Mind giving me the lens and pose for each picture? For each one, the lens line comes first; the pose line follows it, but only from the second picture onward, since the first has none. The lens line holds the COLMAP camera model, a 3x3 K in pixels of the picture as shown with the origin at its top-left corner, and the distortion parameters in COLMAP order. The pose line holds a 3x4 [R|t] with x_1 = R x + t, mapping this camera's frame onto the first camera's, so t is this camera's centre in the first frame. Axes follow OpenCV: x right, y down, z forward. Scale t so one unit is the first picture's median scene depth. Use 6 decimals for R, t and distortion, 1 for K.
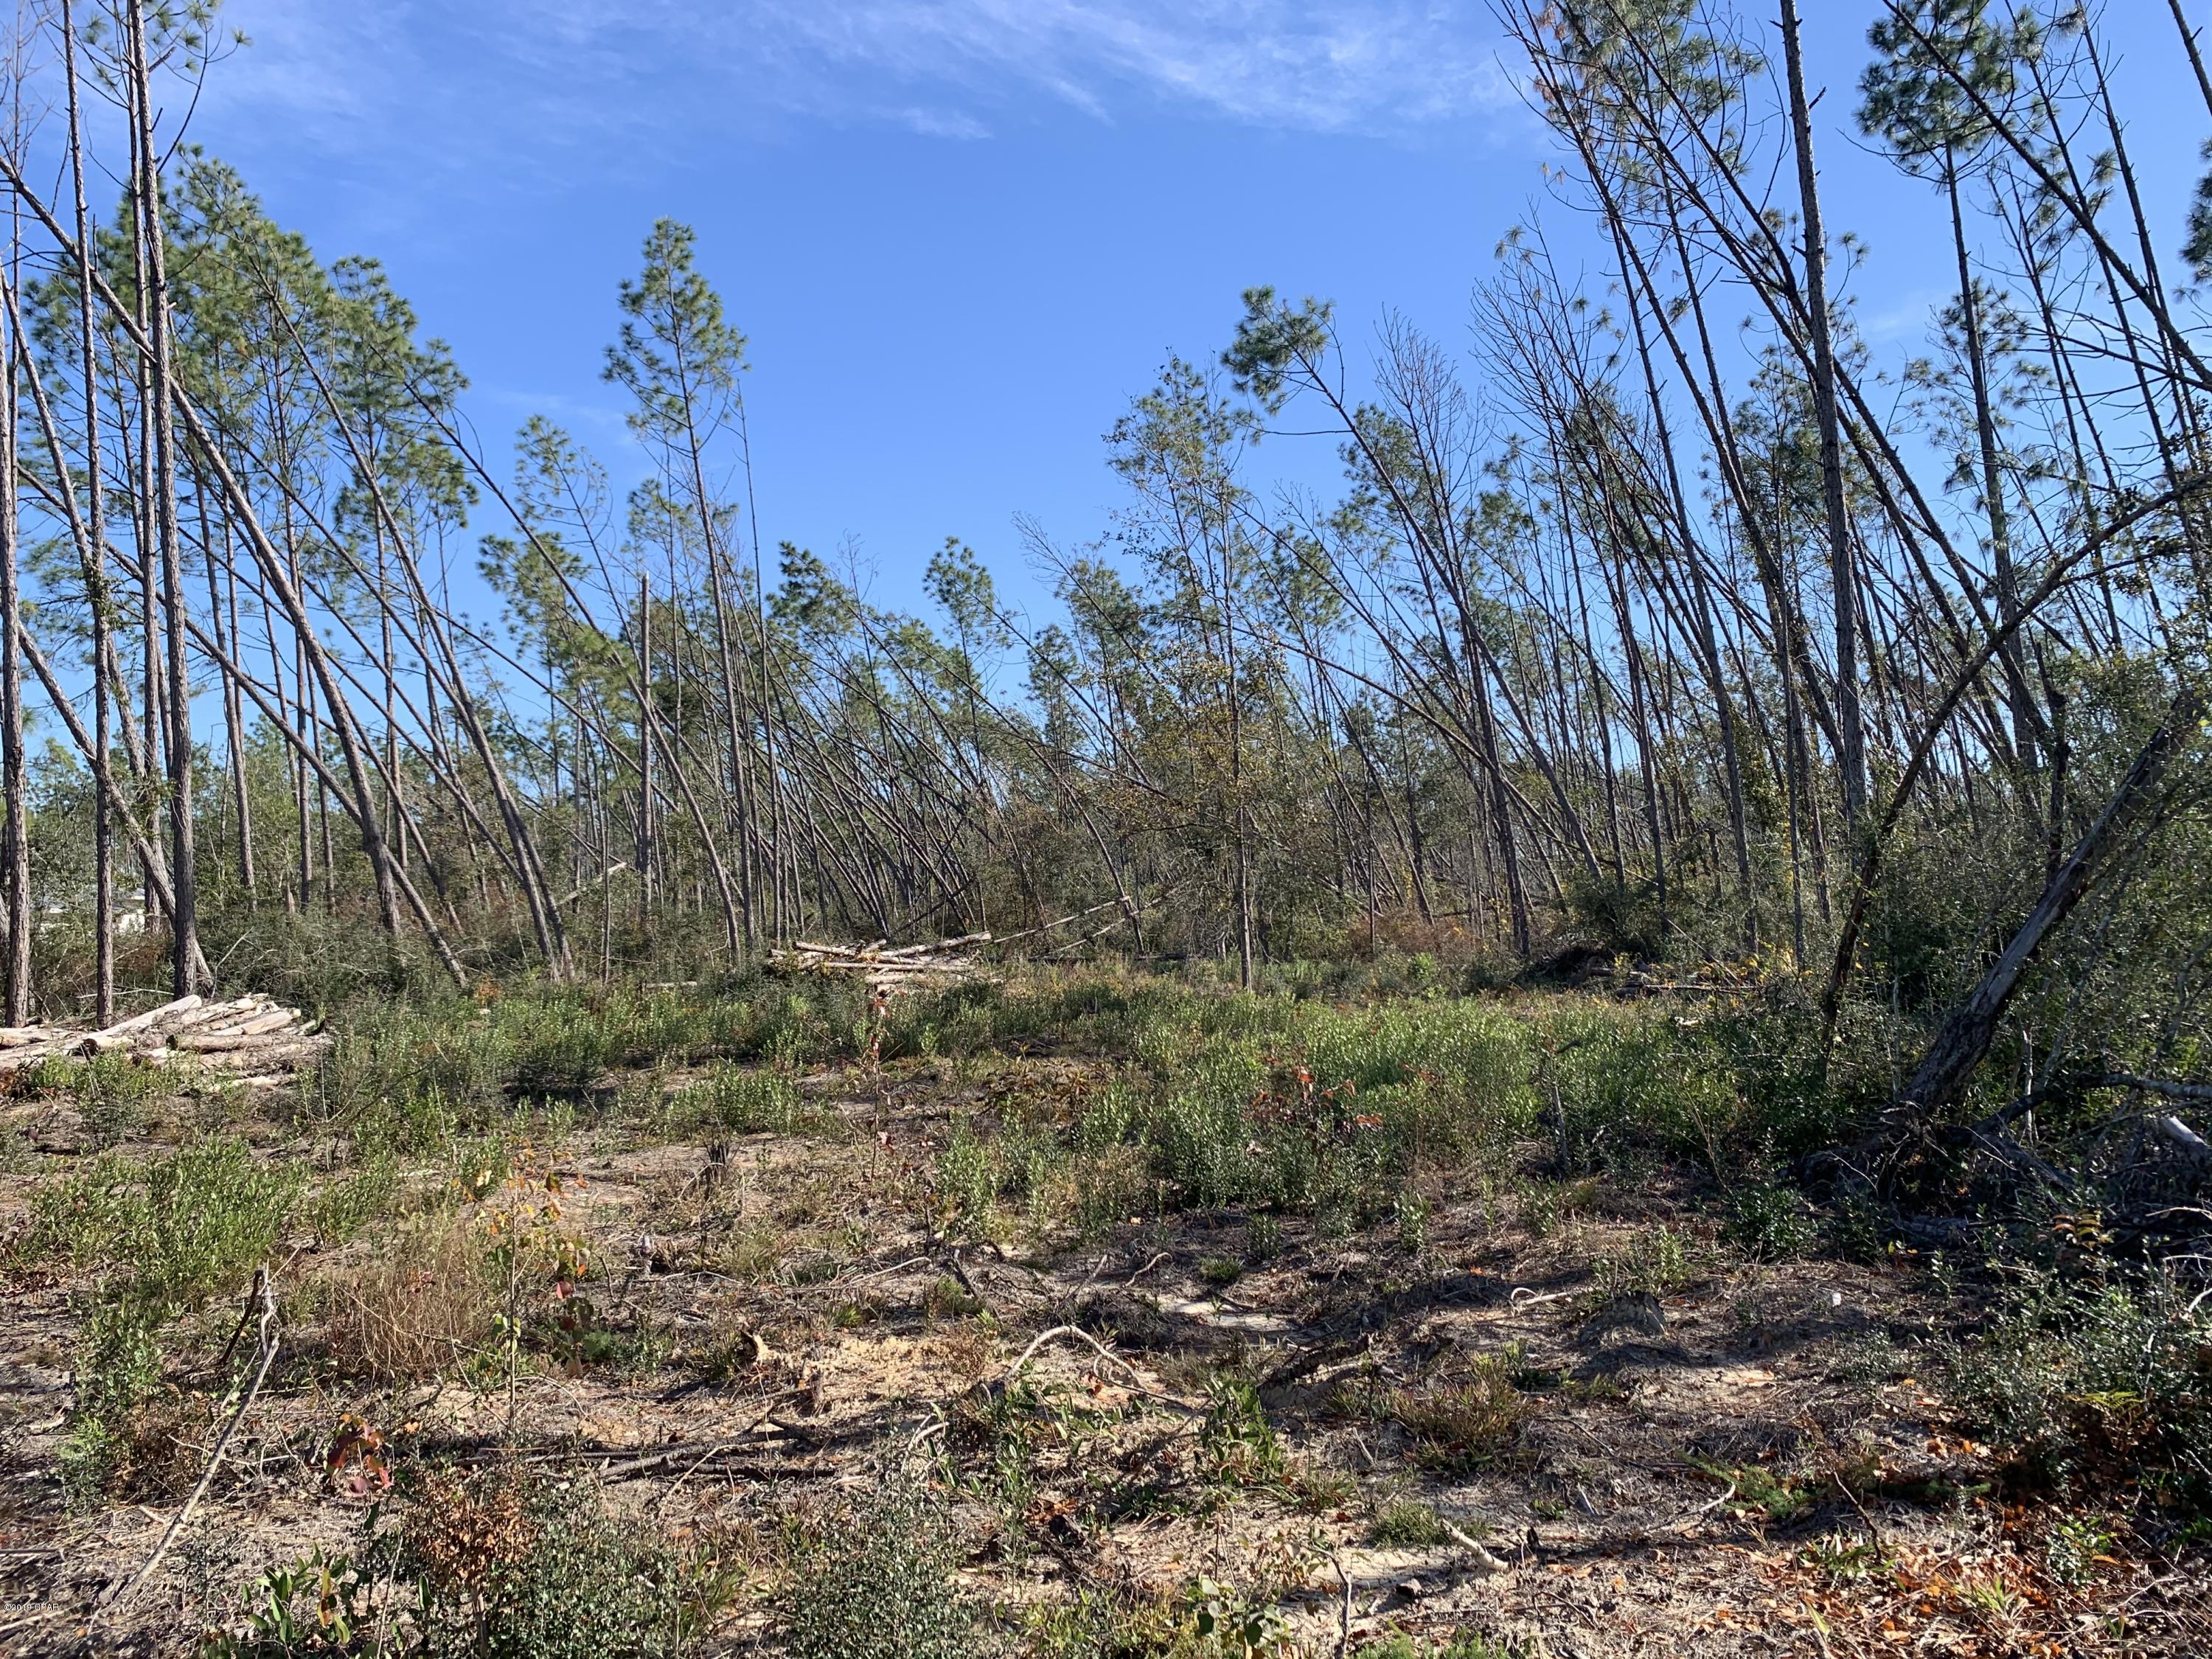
lens RADIAL K [[1724.1, 0, 1106.0], [0, 1724.1, 829.5], [0, 0, 1]] dist [0.071039, -0.071731]
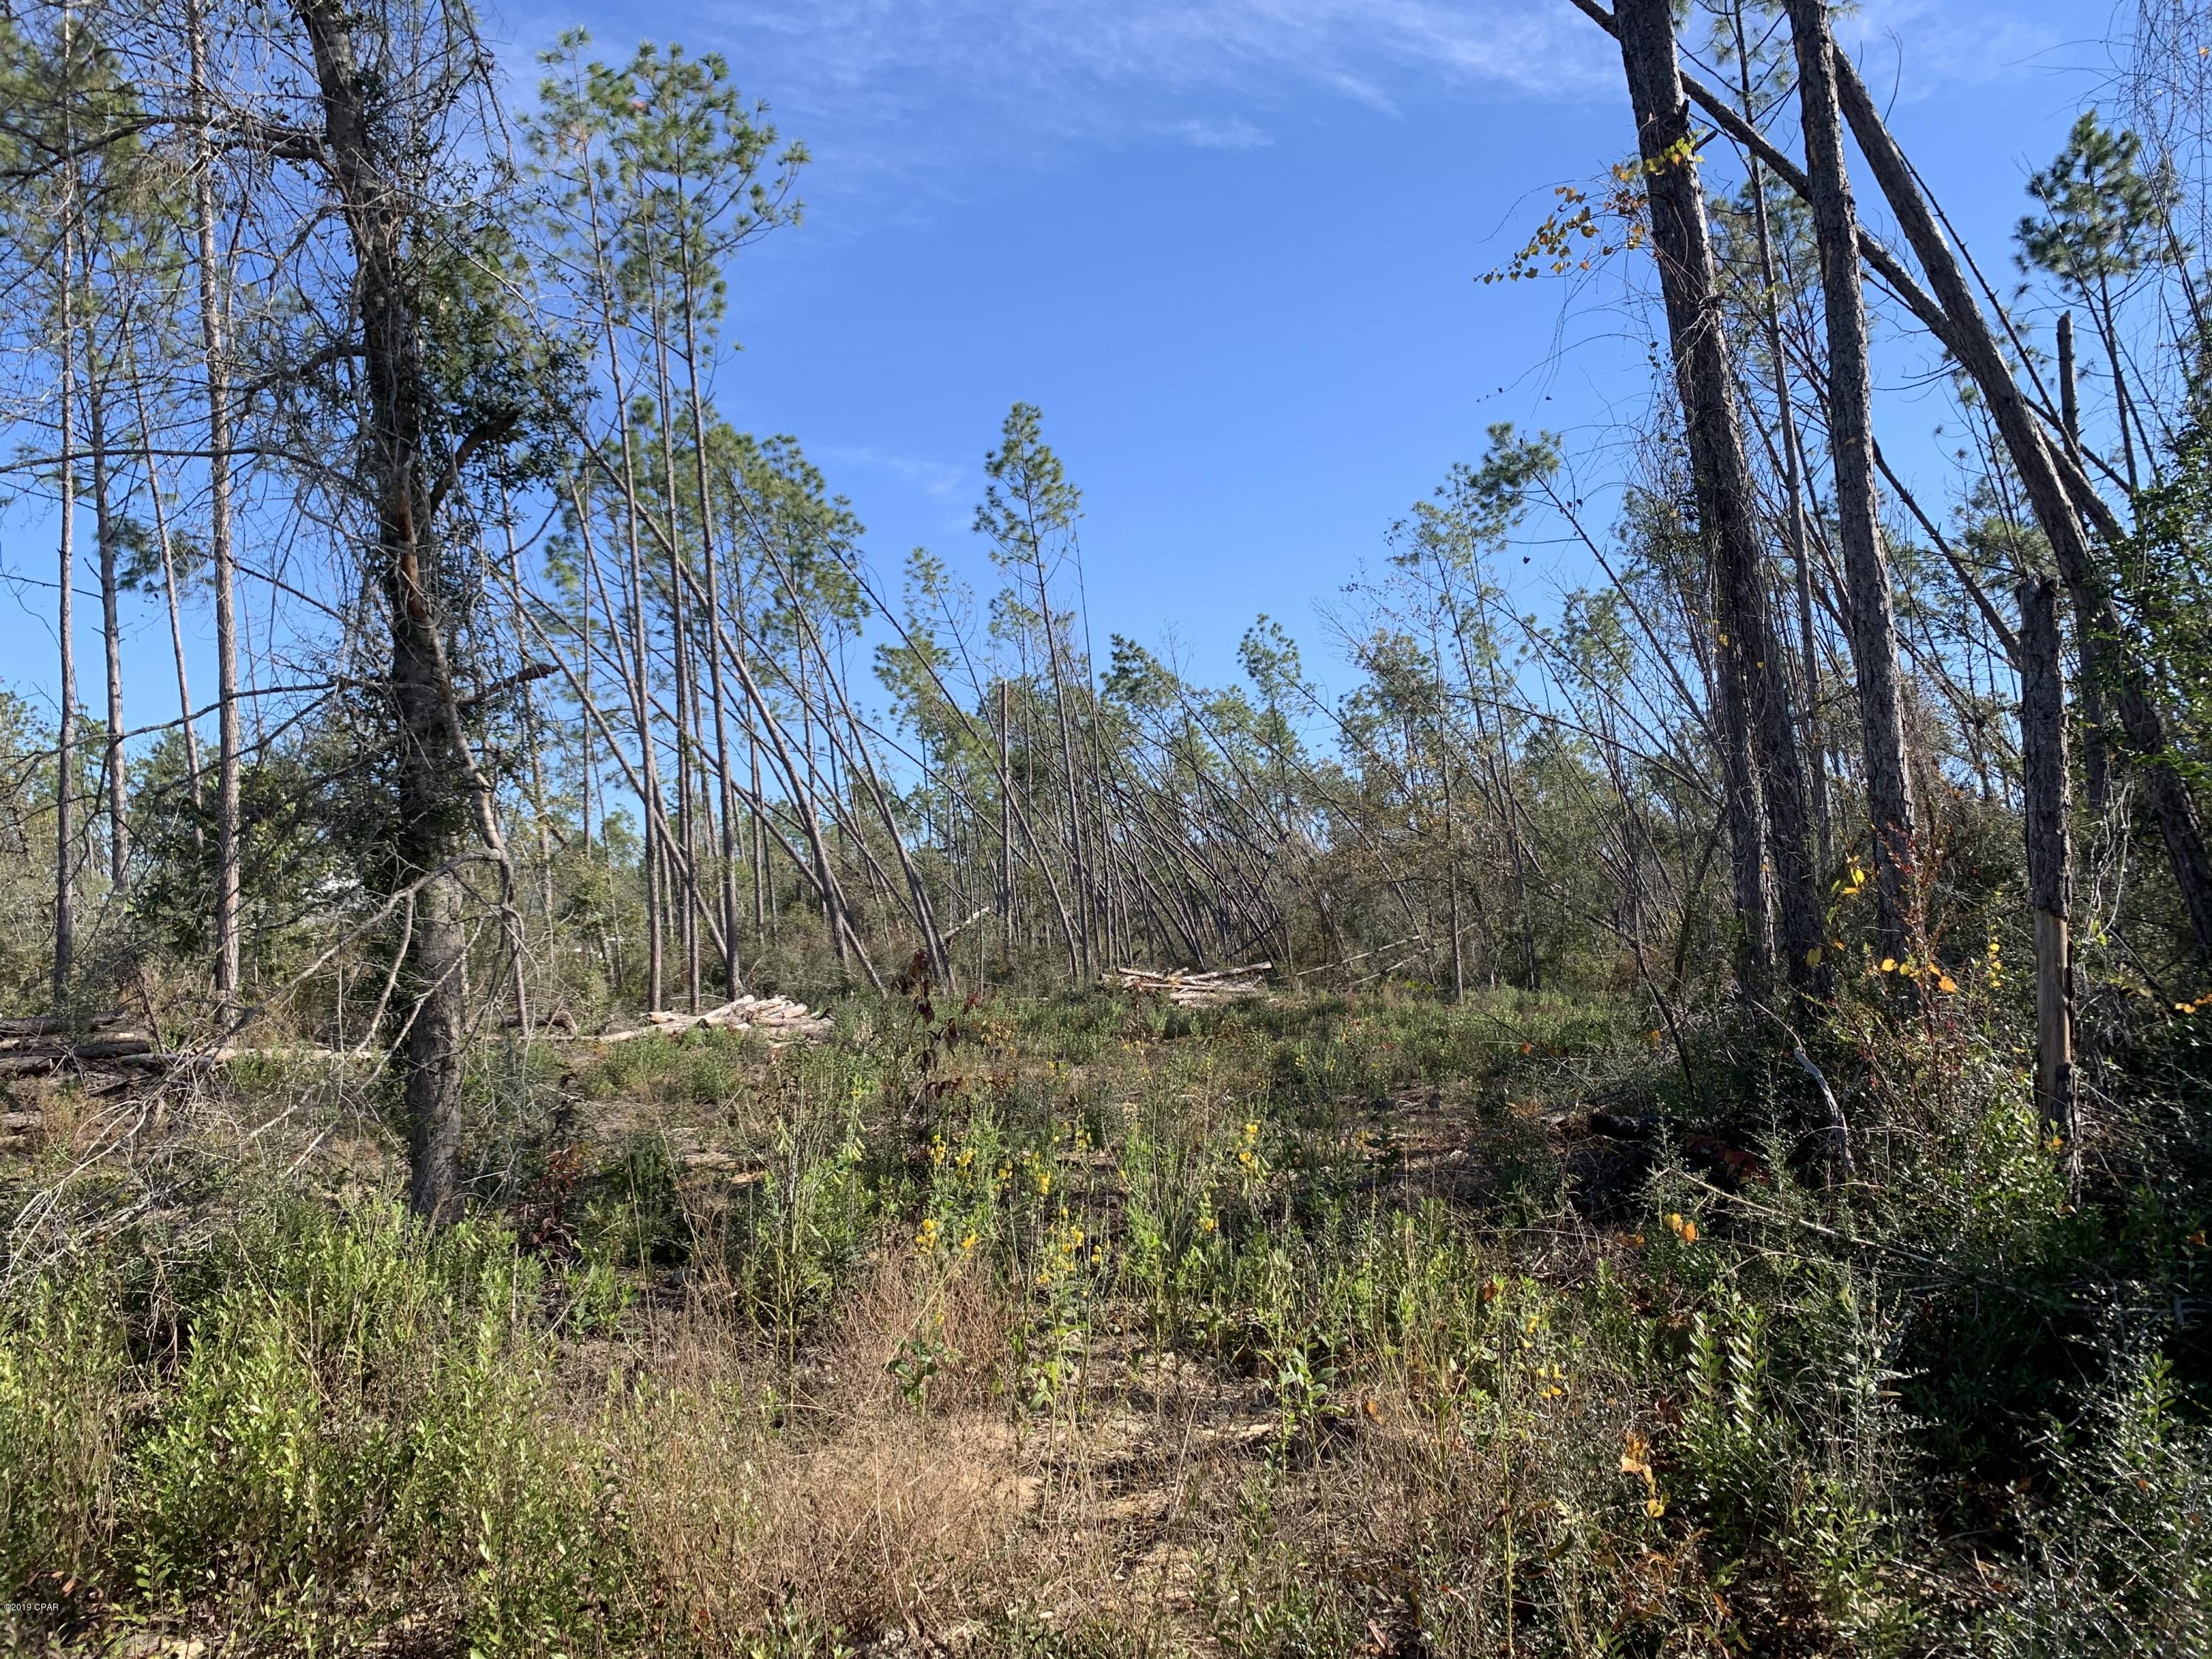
lens RADIAL K [[1750.3, 0, 1105.6], [0, 1750.3, 807.1], [0, 0, 1]] dist [0.004565, -0.002618]
pose [[0.980942, -0.016562, -0.193595, 0.072297], [0.009792, 0.999308, -0.035878, -0.010873], [0.194056, 0.033299, 0.980425, -0.323972]]
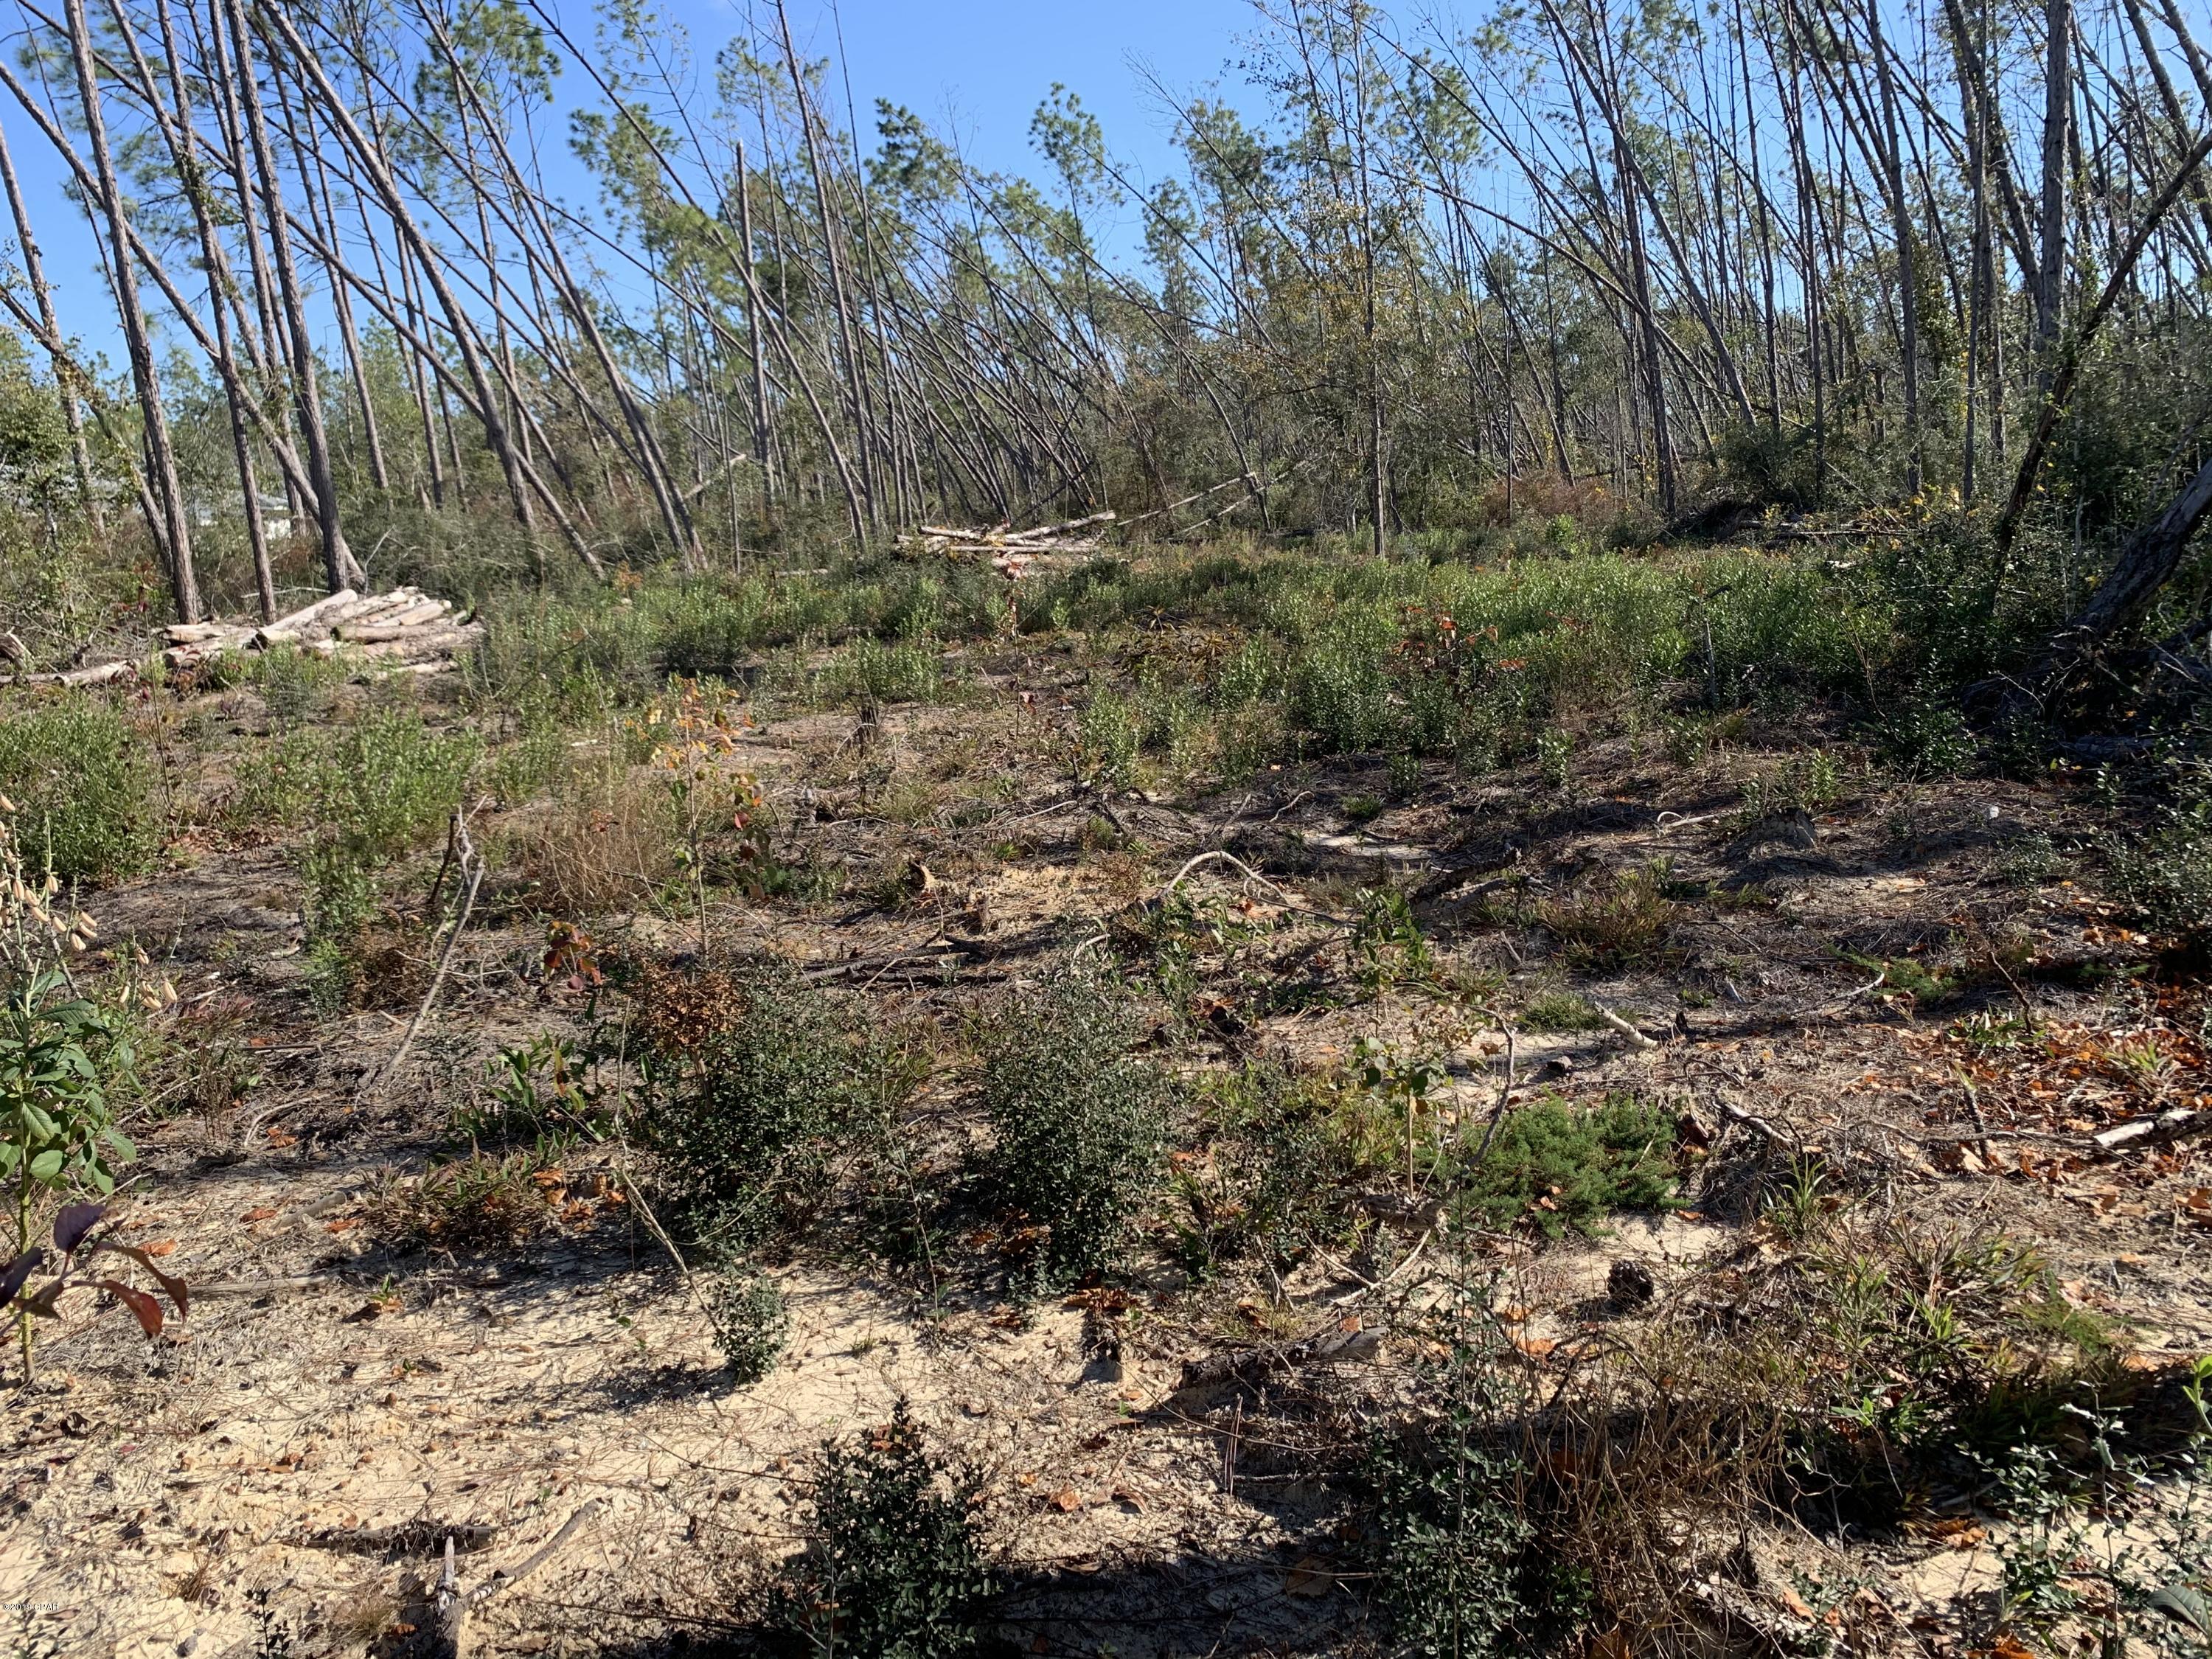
lens RADIAL K [[1724.1, 0, 1106.0], [0, 1724.1, 829.5], [0, 0, 1]] dist [0.071039, -0.071731]
pose [[0.996982, -0.019919, -0.075034, -0.001660], [0.037100, 0.971259, 0.235116, 0.004060], [0.068194, -0.237190, 0.969067, 0.000149]]
